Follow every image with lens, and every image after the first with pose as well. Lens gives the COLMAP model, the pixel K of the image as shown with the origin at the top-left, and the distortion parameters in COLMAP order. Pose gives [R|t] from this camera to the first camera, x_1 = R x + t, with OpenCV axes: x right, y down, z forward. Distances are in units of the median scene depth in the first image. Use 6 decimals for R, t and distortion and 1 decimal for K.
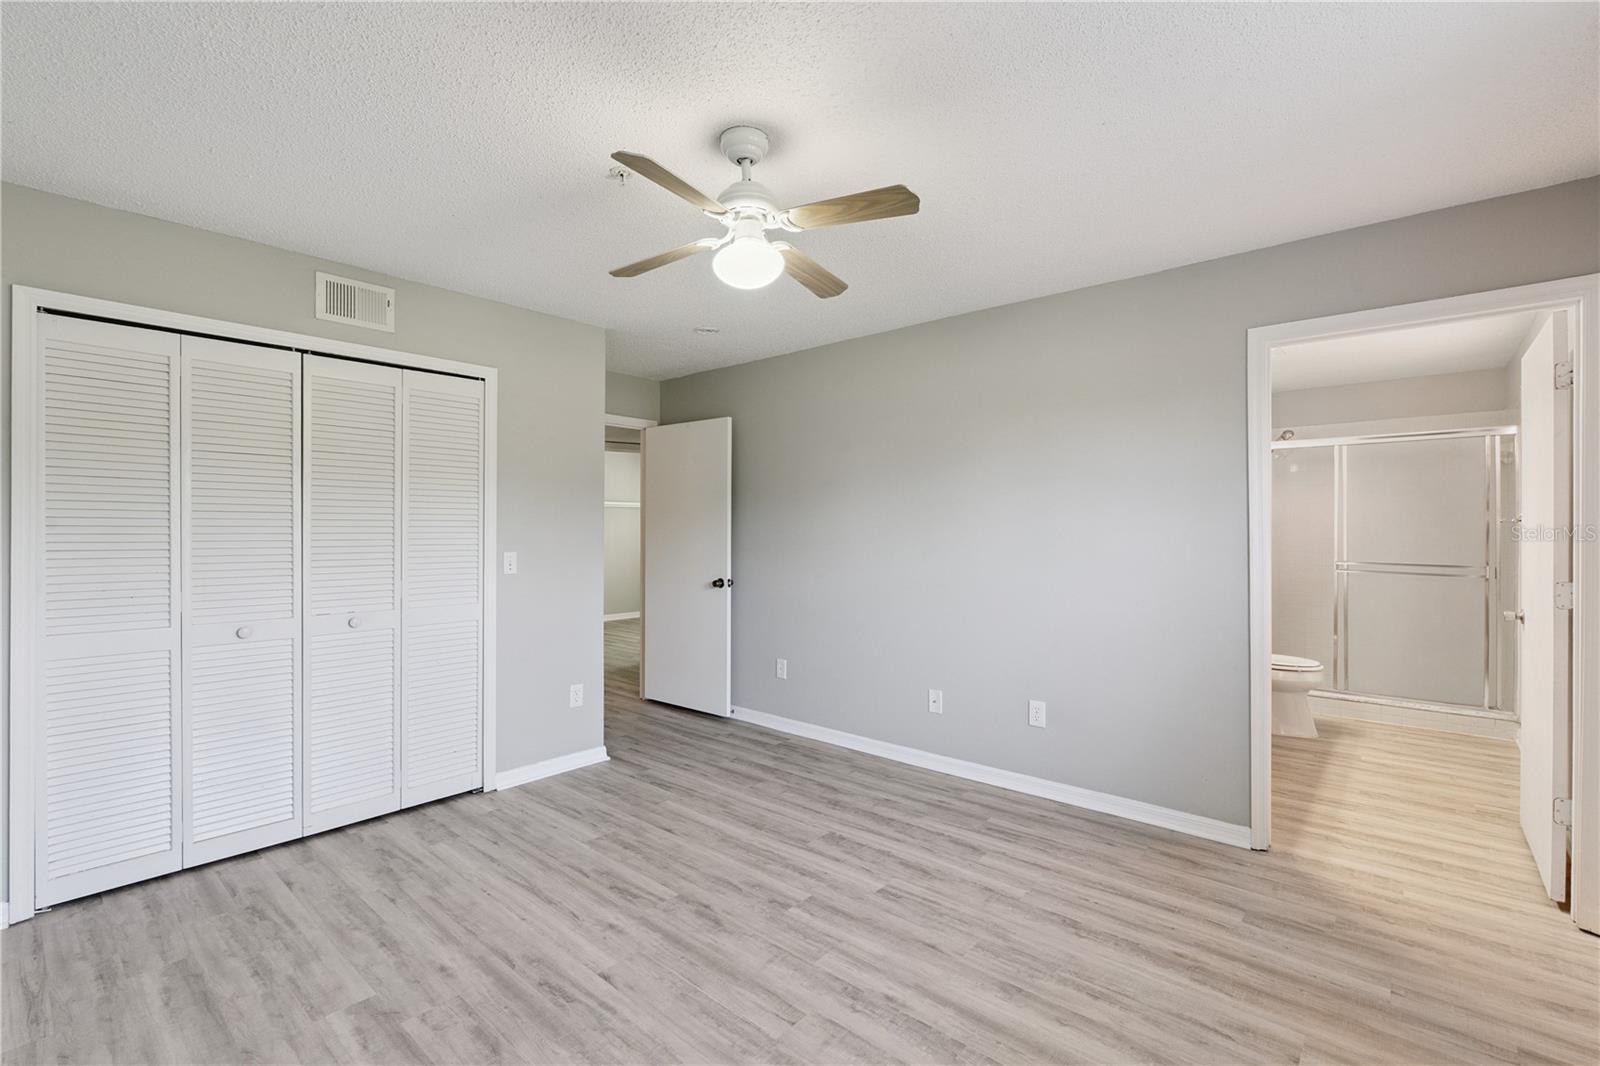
lens RADIAL K [[710.5, 0, 794.8], [0, 710.5, 533.4], [0, 0, 1]] dist [-0.002295, 0.000144]
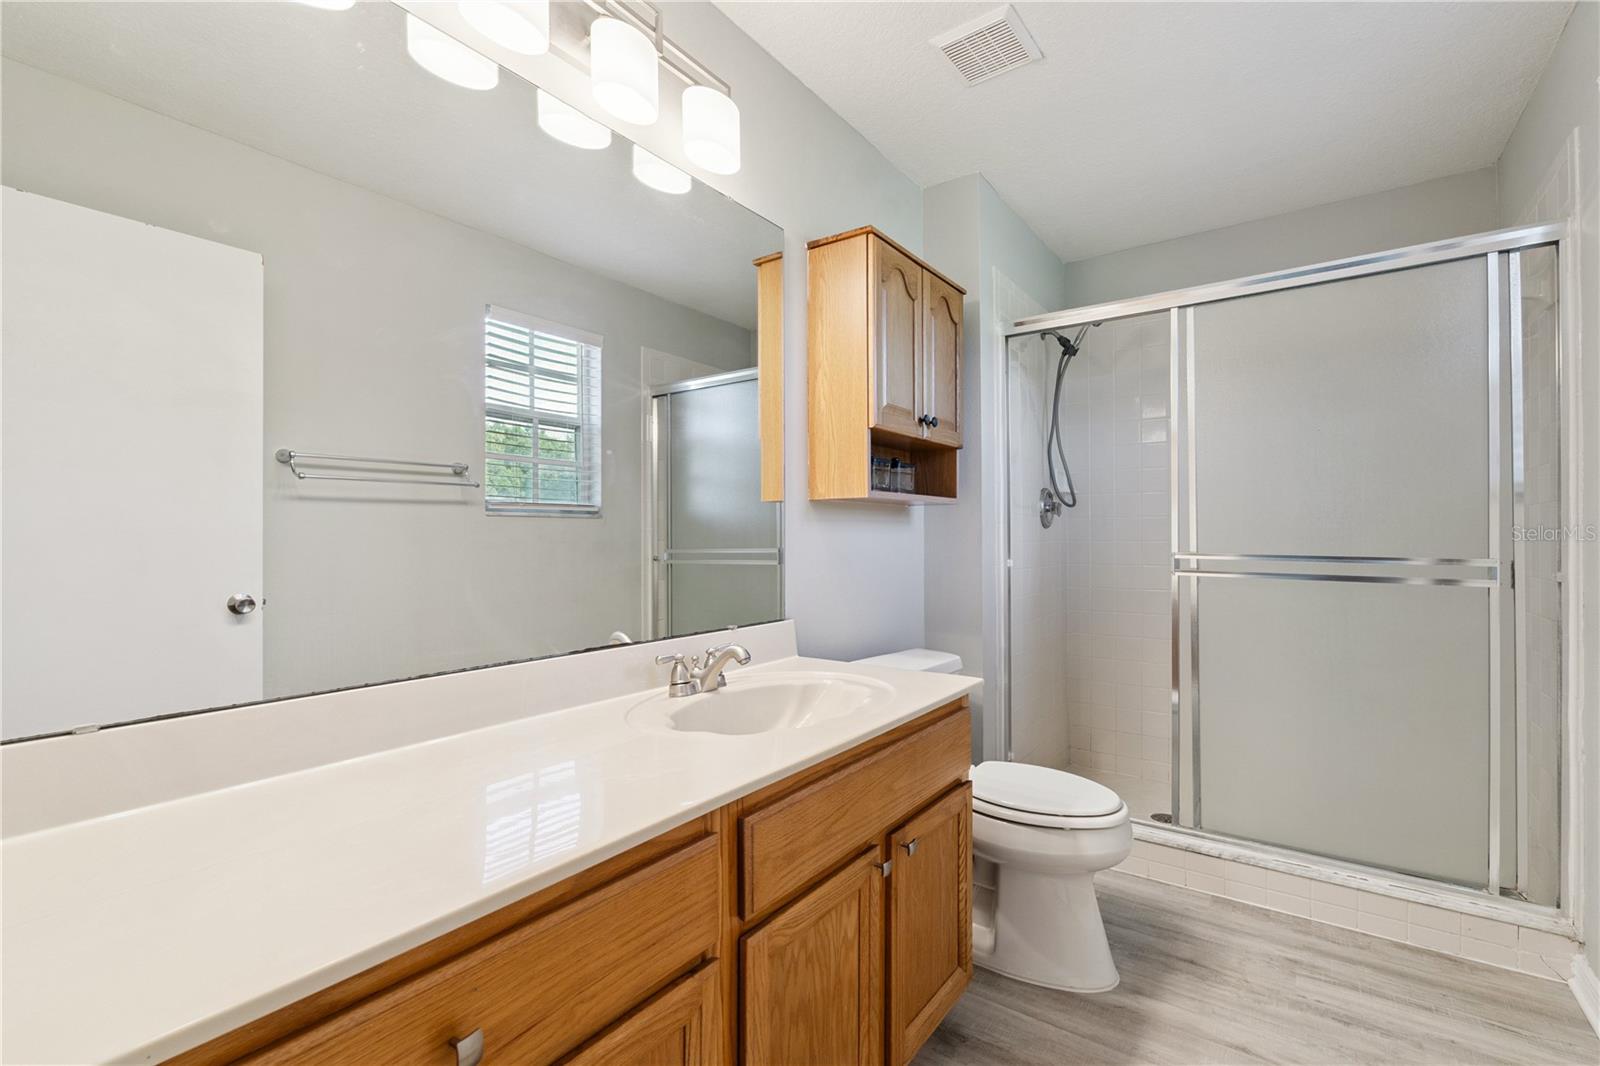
lens RADIAL K [[710.5, 0, 797.6], [0, 710.5, 537.8], [0, 0, 1]] dist [-0.002295, 0.000144]
pose [[0.996757, -0.009538, 0.079908, 0.515779], [0.009619, 0.999954, -0.000631, 0.028687], [-0.079899, 0.001398, 0.996802, 0.597582]]
